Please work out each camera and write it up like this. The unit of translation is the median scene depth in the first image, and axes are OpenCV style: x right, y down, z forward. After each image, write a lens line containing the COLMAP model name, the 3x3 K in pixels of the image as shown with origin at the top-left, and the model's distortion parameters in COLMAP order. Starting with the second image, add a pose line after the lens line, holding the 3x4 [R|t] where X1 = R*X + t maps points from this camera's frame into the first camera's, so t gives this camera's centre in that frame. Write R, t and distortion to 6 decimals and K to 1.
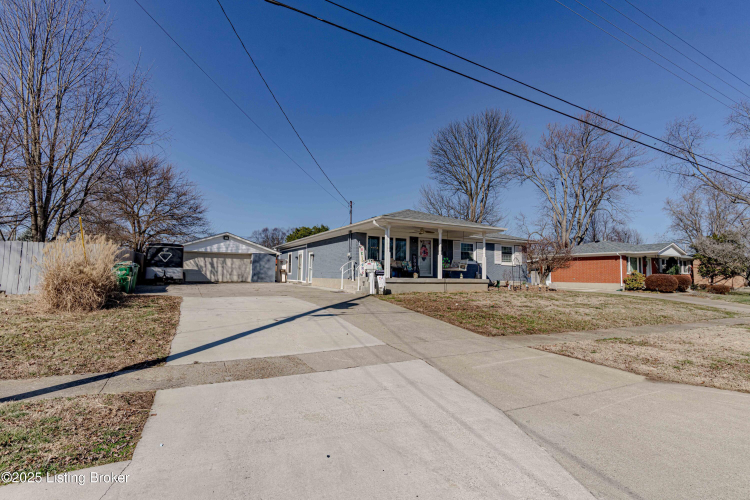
lens RADIAL K [[349.2, 0, 372.3], [0, 349.2, 244.7], [0, 0, 1]] dist [-0.035436, -0.000410]
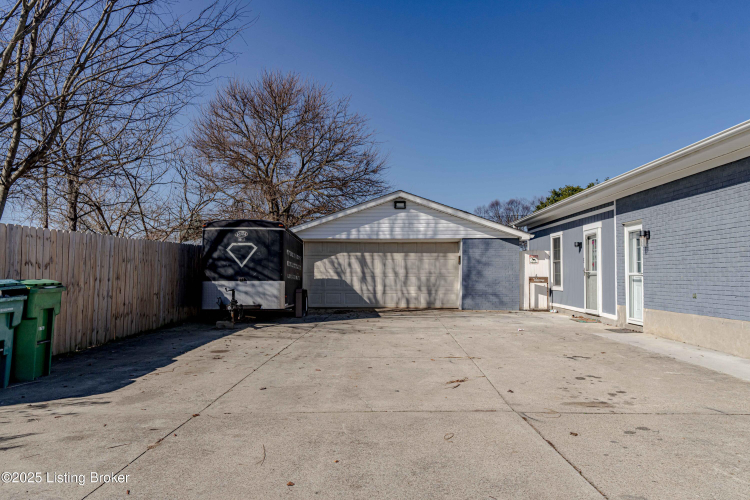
lens RADIAL K [[528.0, 0, 371.9], [0, 528.0, 248.3], [0, 0, 1]] dist [0.030609, -0.000677]
pose [[0.861583, -0.033173, -0.506532, -0.154648], [0.051138, 0.998458, 0.021594, 0.022329], [0.505035, -0.044508, 0.861951, 0.527301]]
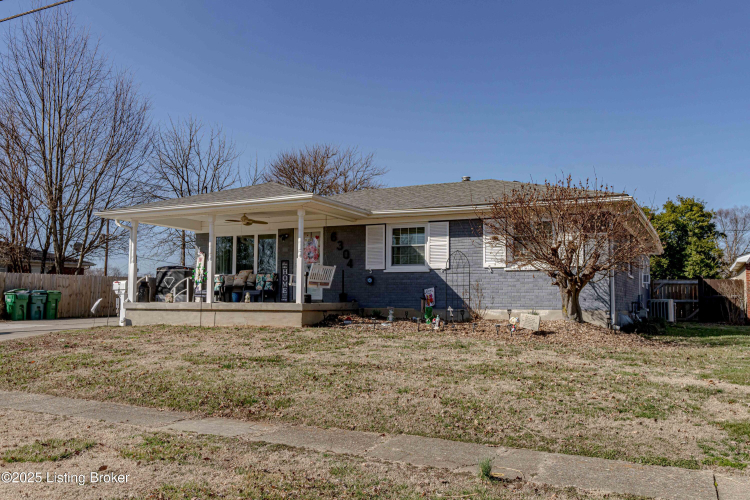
lens RADIAL K [[661.3, 0, 369.0], [0, 661.3, 251.2], [0, 0, 1]] dist [0.010843, -0.009851]
pose [[0.574876, -0.076110, -0.814693, 0.938835], [0.074495, 0.996398, -0.040519, 0.058632], [0.814843, -0.037397, 0.578475, 0.449473]]
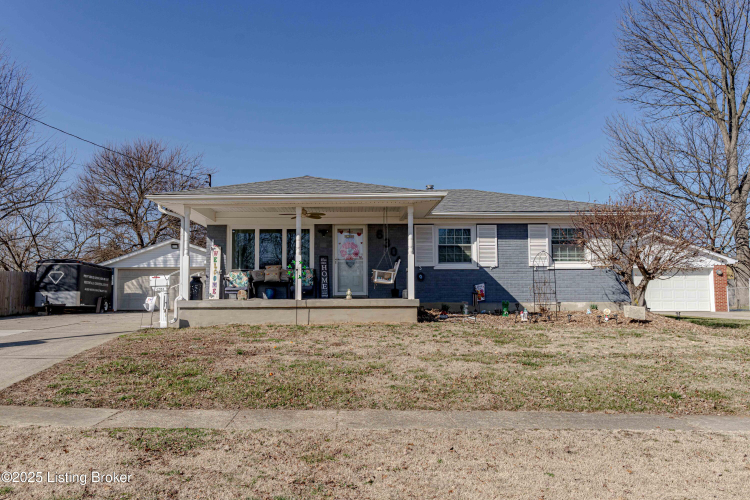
lens RADIAL K [[580.6, 0, 353.8], [0, 580.6, 243.1], [0, 0, 1]] dist [-0.009433, -0.002034]
pose [[0.879377, -0.064066, -0.471796, 0.531376], [0.060238, 0.997914, -0.023232, 0.027926], [0.472300, -0.007991, 0.881402, 0.193904]]
